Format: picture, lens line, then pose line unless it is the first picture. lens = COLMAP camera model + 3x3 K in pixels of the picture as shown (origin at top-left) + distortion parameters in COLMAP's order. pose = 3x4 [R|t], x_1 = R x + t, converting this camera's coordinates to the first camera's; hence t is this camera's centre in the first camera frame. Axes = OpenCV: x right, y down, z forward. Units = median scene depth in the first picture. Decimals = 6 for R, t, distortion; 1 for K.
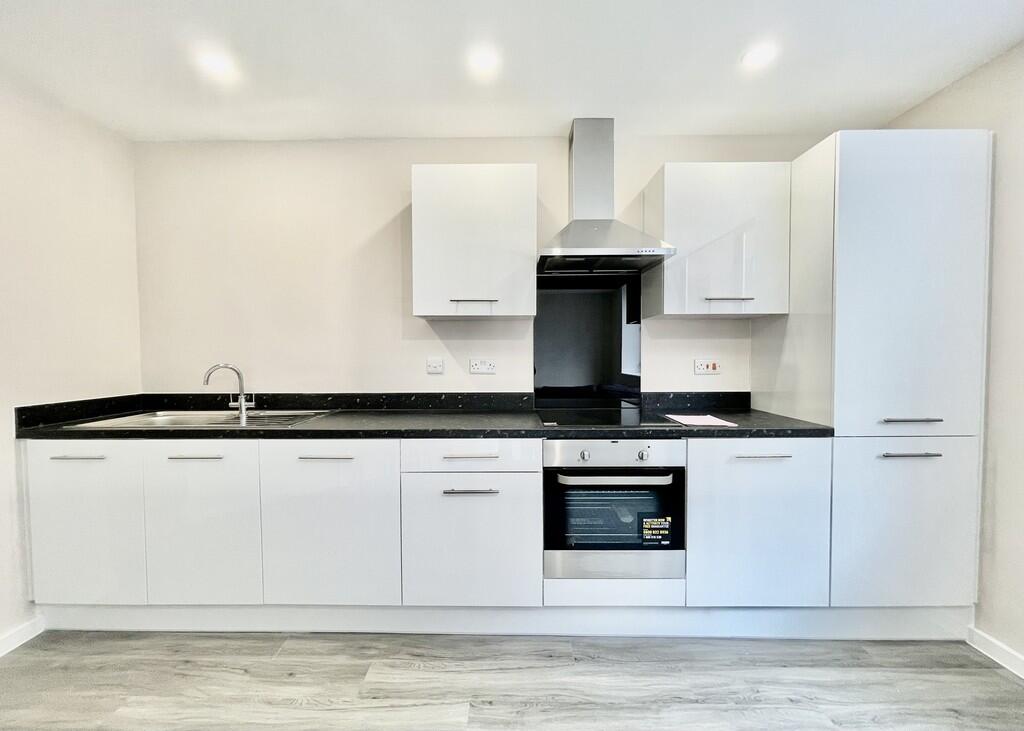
lens RADIAL K [[414.6, 0, 510.1], [0, 414.6, 363.8], [0, 0, 1]] dist [0.004910, -0.000849]
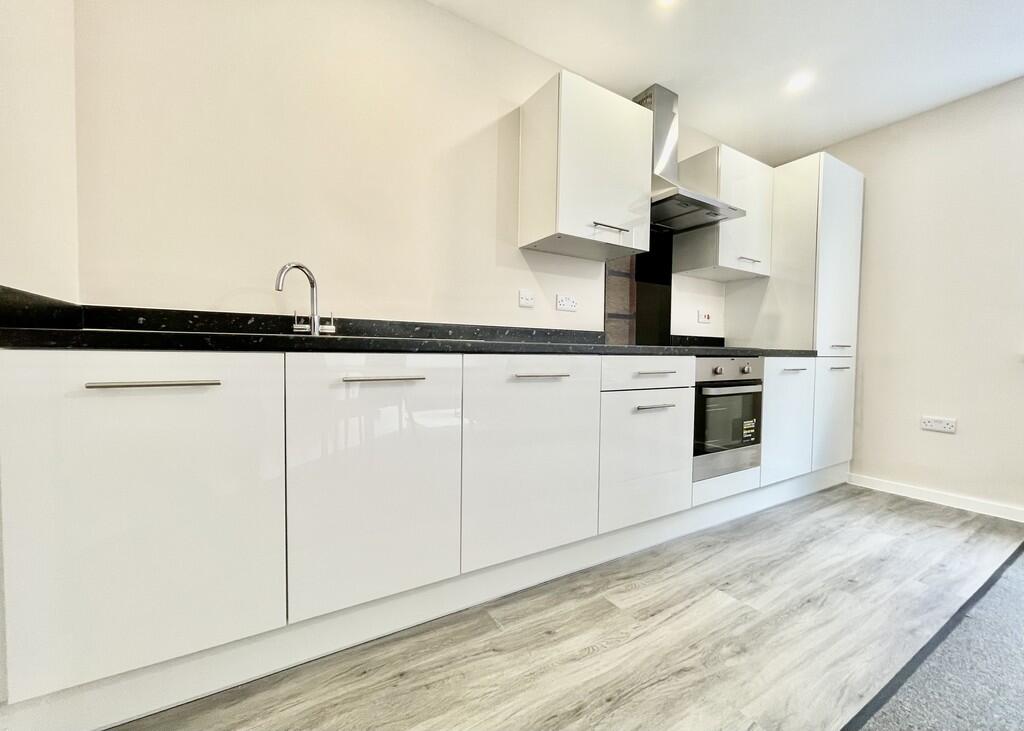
lens RADIAL K [[414.6, 0, 509.7], [0, 414.6, 363.1], [0, 0, 1]] dist [0.004910, -0.000849]
pose [[0.846938, 0.001052, 0.531691, -0.934030], [-0.000154, 0.999998, -0.001732, 0.200111], [-0.531692, 0.001385, 0.846936, 0.318771]]
